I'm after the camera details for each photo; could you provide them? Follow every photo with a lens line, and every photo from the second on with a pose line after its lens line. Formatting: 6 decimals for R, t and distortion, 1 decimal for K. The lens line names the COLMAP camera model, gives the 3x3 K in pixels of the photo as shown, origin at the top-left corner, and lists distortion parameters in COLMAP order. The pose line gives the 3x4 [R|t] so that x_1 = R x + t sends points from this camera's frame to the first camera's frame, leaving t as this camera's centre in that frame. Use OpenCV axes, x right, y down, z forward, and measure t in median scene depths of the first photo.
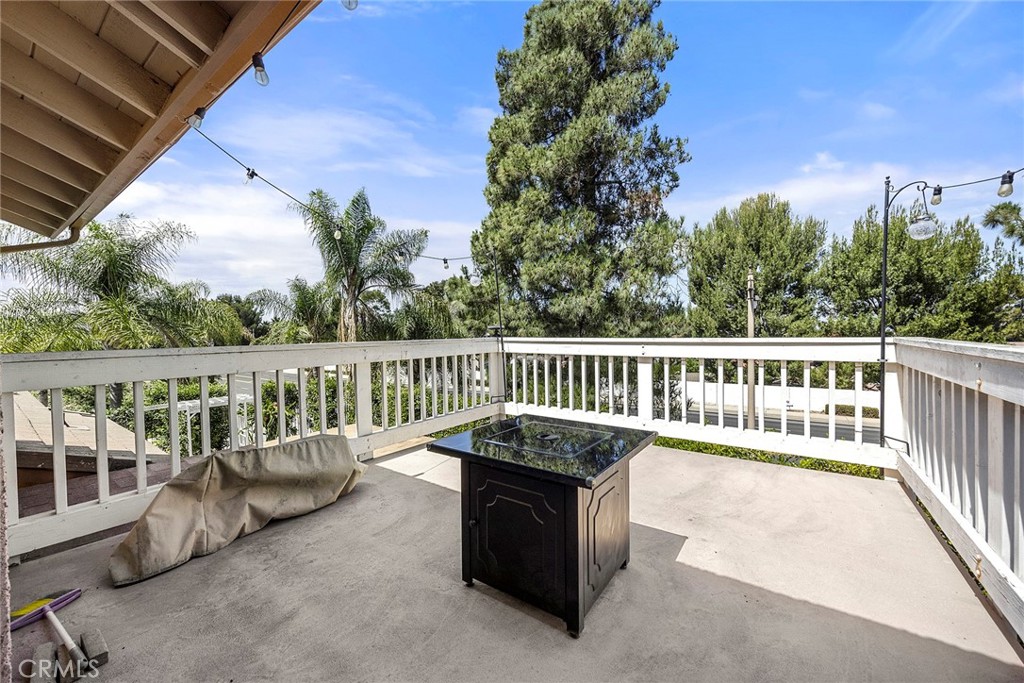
lens RADIAL K [[393.8, 0, 513.2], [0, 393.8, 335.6], [0, 0, 1]] dist [-0.002782, -0.000037]
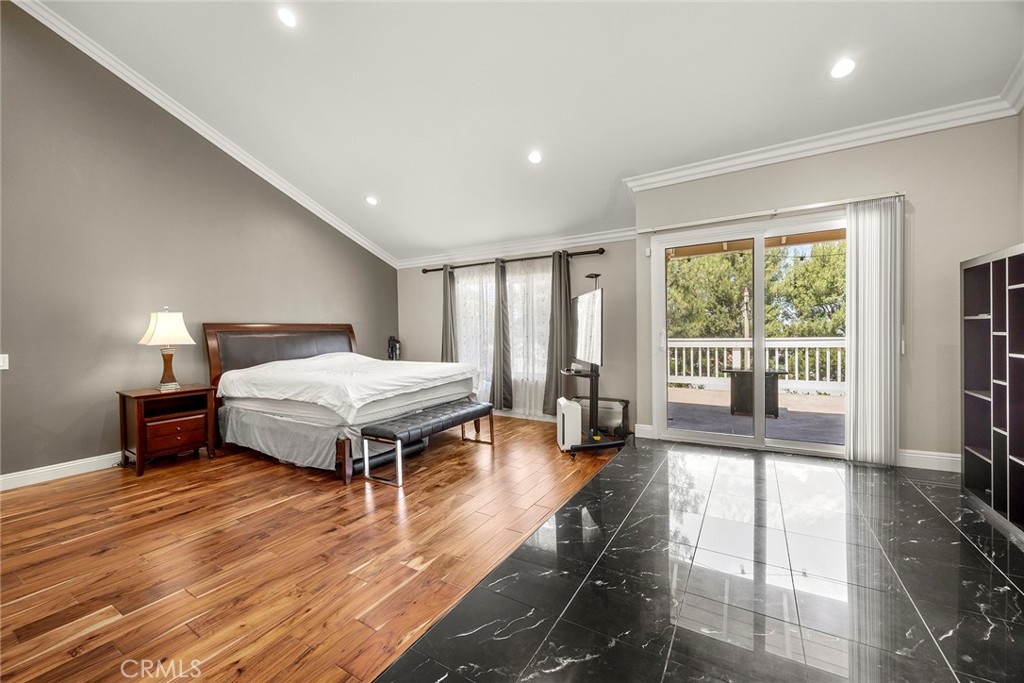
lens RADIAL K [[393.8, 0, 511.6], [0, 393.8, 341.0], [0, 0, 1]] dist [-0.002782, -0.000037]
pose [[0.997492, -0.004629, 0.070626, -0.114088], [0.004076, 0.999960, 0.007977, -0.000055], [-0.070660, -0.007670, 0.997471, -0.112618]]
